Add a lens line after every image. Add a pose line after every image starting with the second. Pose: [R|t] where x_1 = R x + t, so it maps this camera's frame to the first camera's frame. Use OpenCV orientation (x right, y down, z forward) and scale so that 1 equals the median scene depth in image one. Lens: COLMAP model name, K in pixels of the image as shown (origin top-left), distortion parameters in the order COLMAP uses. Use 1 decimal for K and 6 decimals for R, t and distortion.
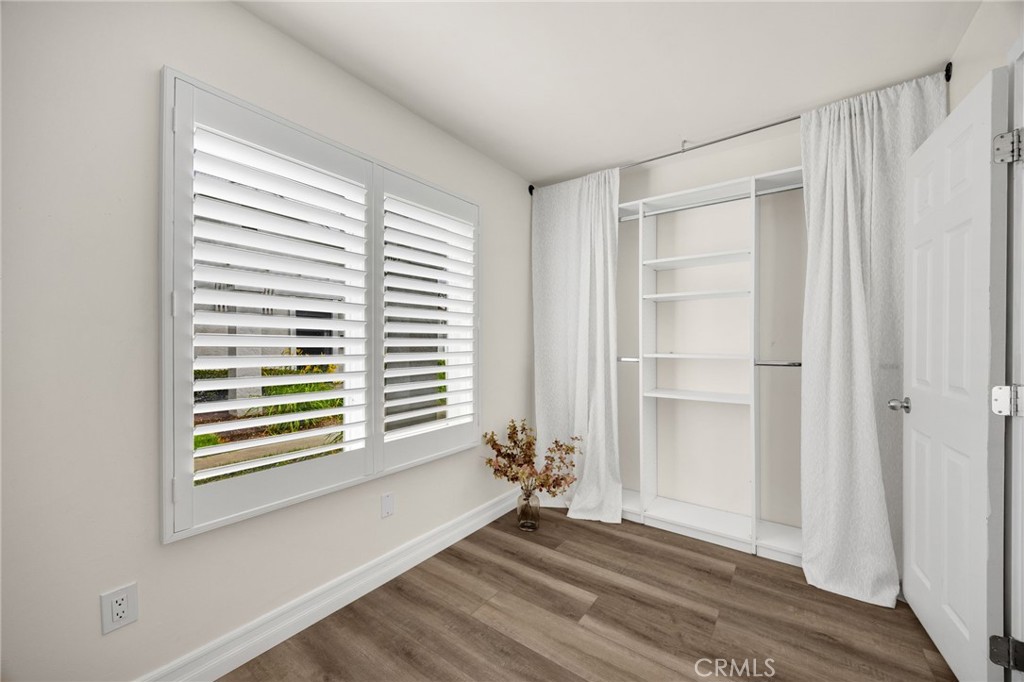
lens RADIAL K [[396.3, 0, 516.4], [0, 396.3, 340.5], [0, 0, 1]] dist [-0.005267, 0.001995]
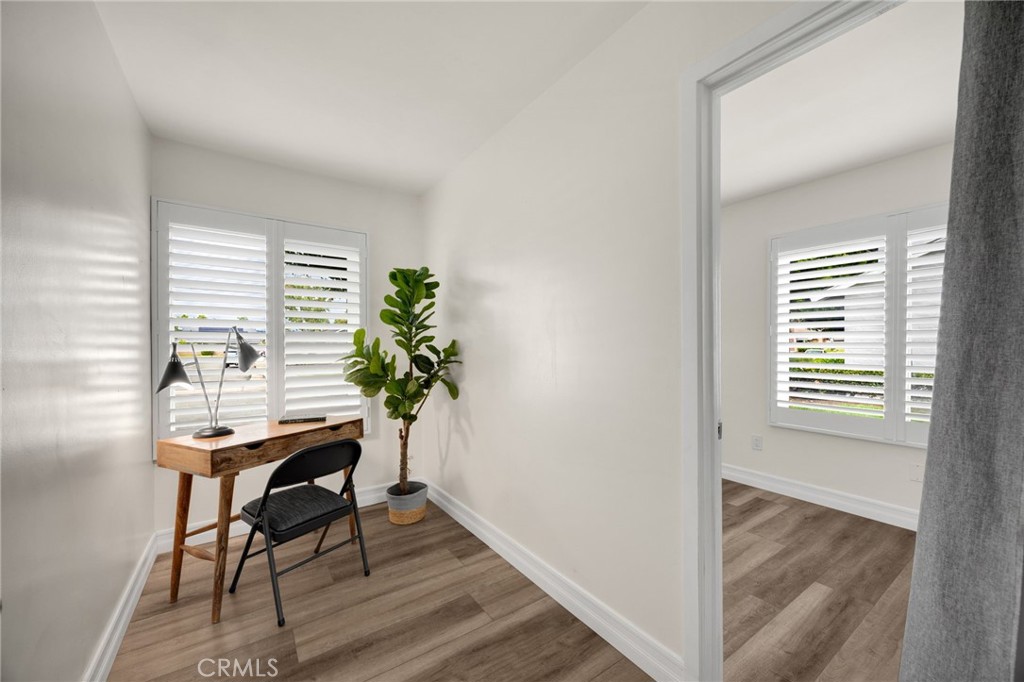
lens RADIAL K [[396.3, 0, 511.2], [0, 396.3, 348.6], [0, 0, 1]] dist [-0.005267, 0.001995]
pose [[-0.341429, 0.005390, -0.939892, 1.465871], [0.002704, 0.999985, 0.004753, 0.006587], [0.939904, -0.000918, -0.341438, 0.224497]]
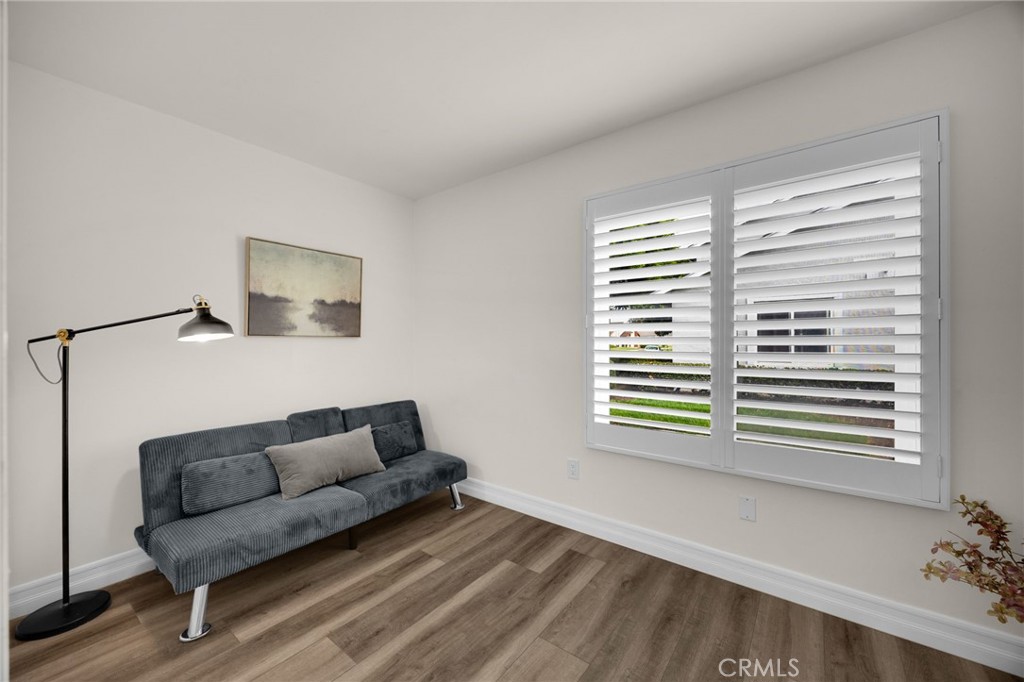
lens RADIAL K [[386.4, 0, 519.3], [0, 386.4, 341.1], [0, 0, 1]] dist [-0.003705, -0.000241]
pose [[-0.024707, -0.017507, -0.999541, 0.712349], [-0.003298, 0.999843, -0.017430, 0.026962], [0.999689, 0.002866, -0.024760, 0.514711]]
